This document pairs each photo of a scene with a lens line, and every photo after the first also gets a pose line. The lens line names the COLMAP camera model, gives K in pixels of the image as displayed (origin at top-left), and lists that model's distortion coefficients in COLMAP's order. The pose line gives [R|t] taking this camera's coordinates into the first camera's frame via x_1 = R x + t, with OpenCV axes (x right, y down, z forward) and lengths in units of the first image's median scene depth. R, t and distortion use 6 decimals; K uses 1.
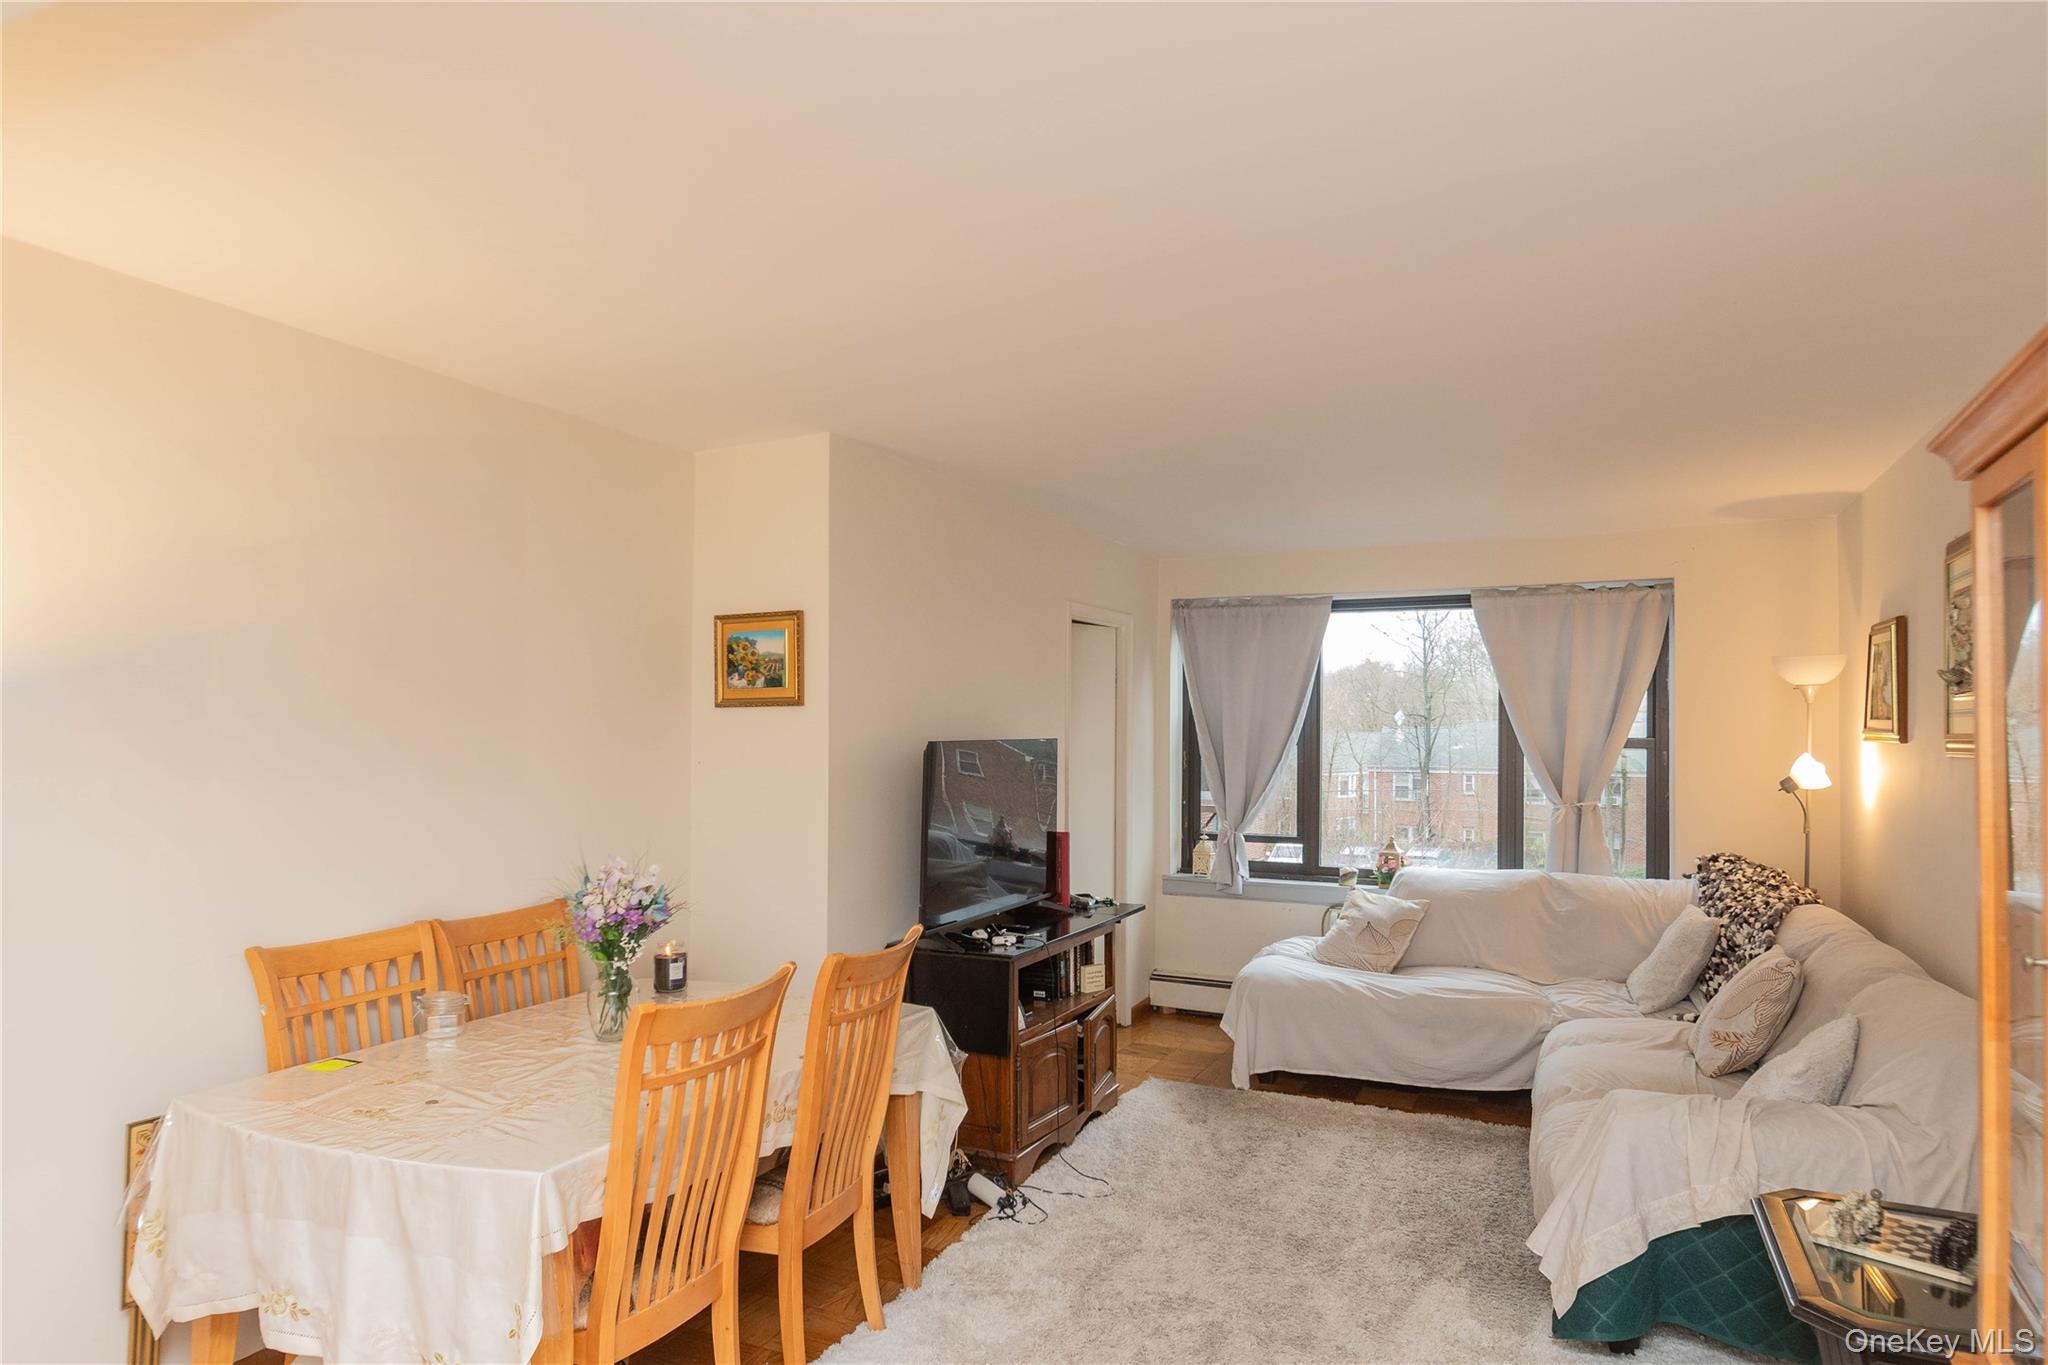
lens RADIAL K [[1182.7, 0, 1024.0], [0, 1182.7, 682.5], [0, 0, 1]] dist [-0.003382, 0.000048]
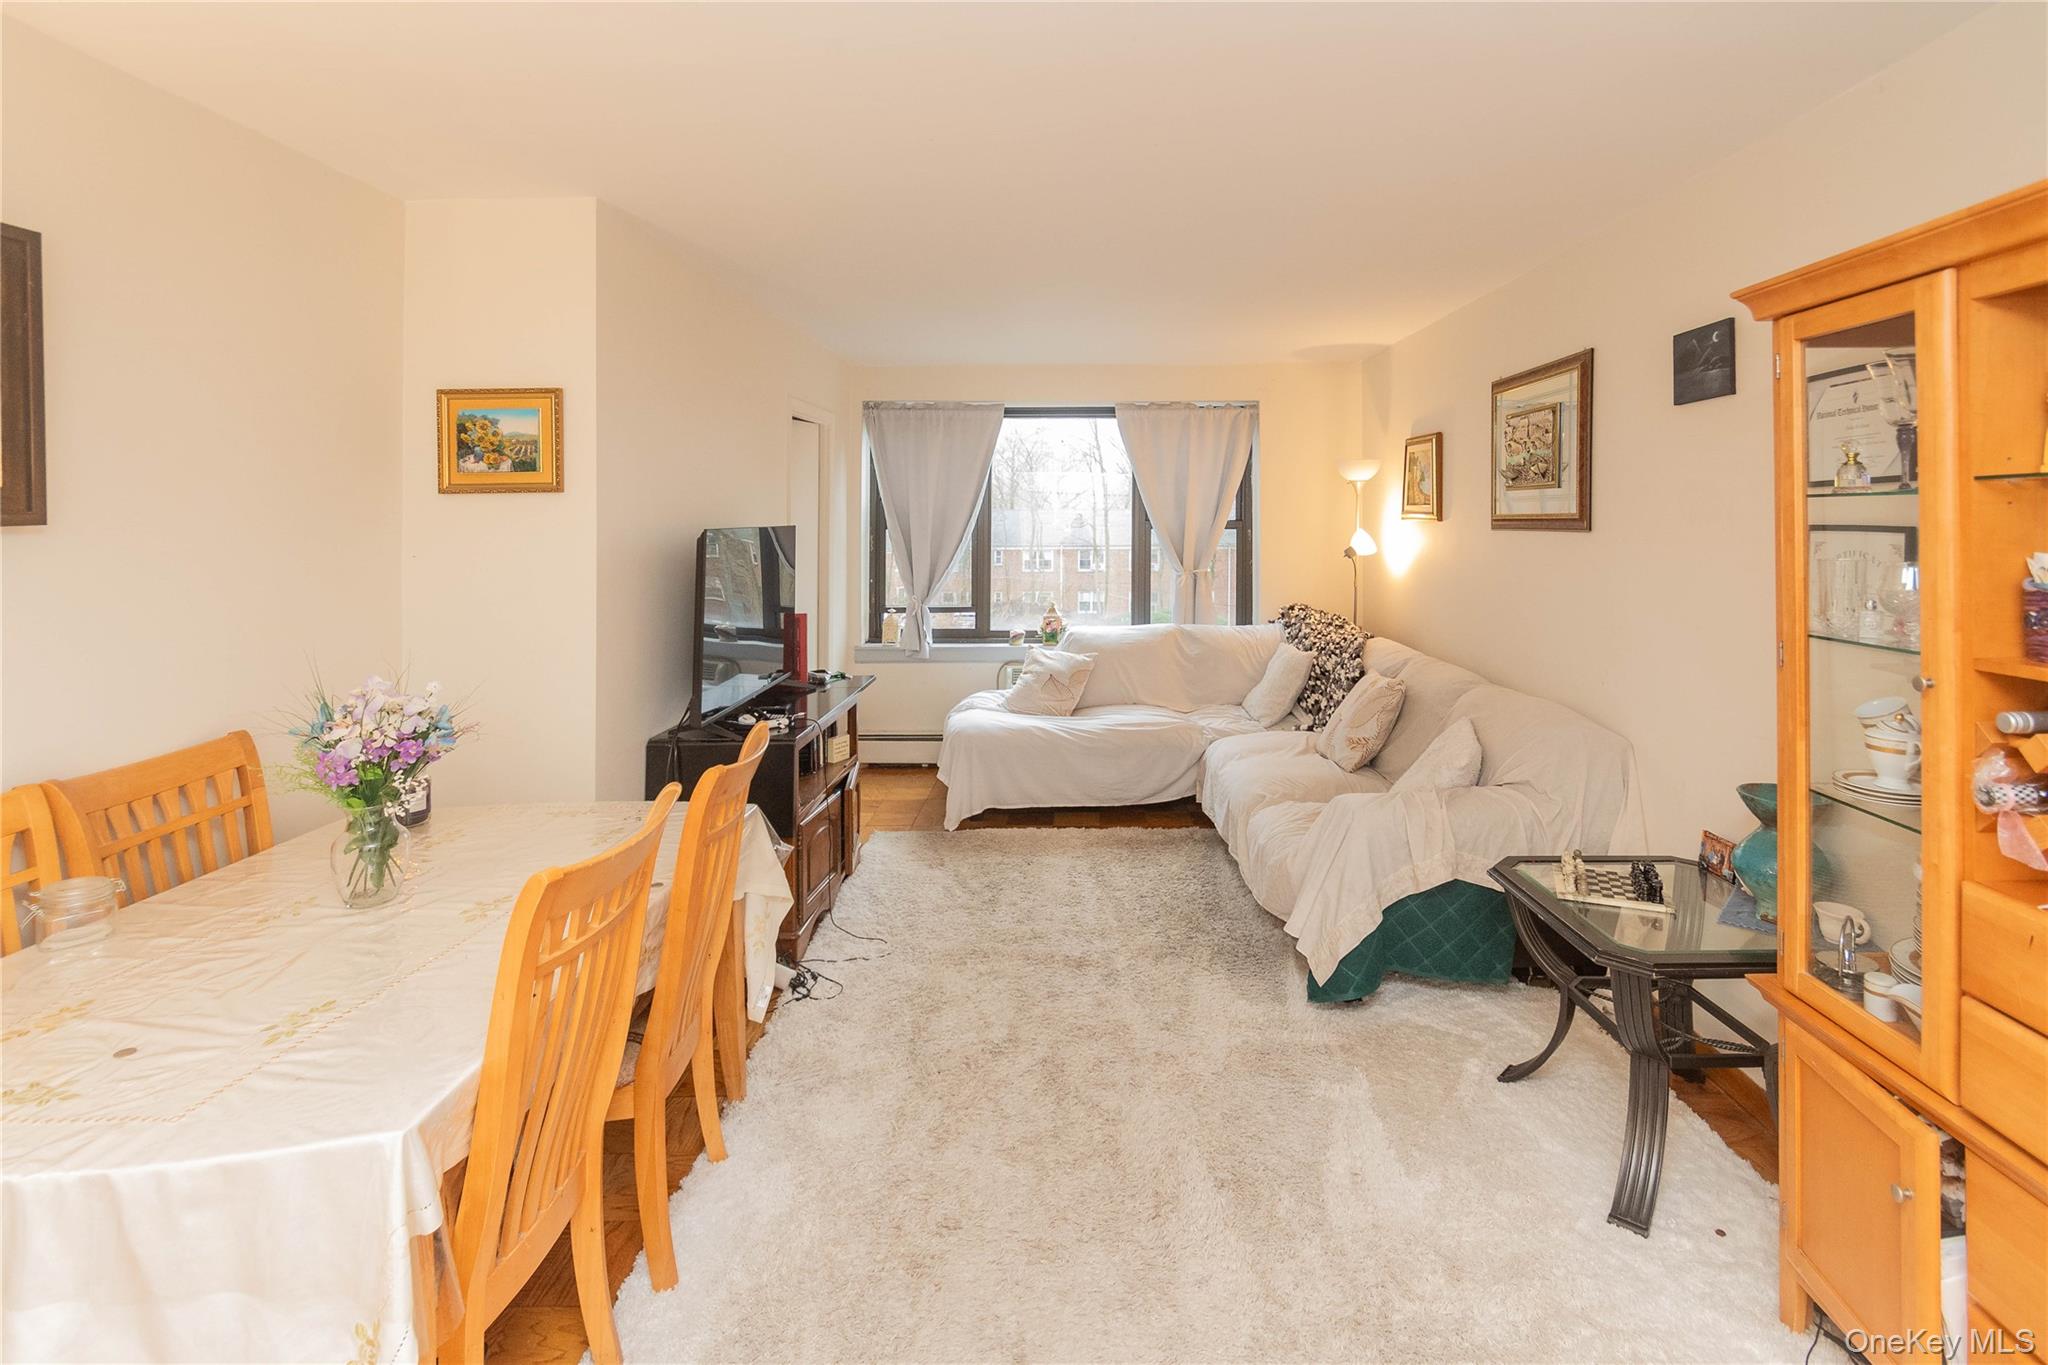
lens RADIAL K [[955.9, 0, 1080.1], [0, 955.9, 497.2], [0, 0, 1]] dist [0.001570, -0.000128]
pose [[0.896029, 0.001511, 0.443992, -0.136191], [-0.009372, 0.999836, 0.015511, 0.007294], [-0.443896, -0.018060, 0.895896, 0.136930]]
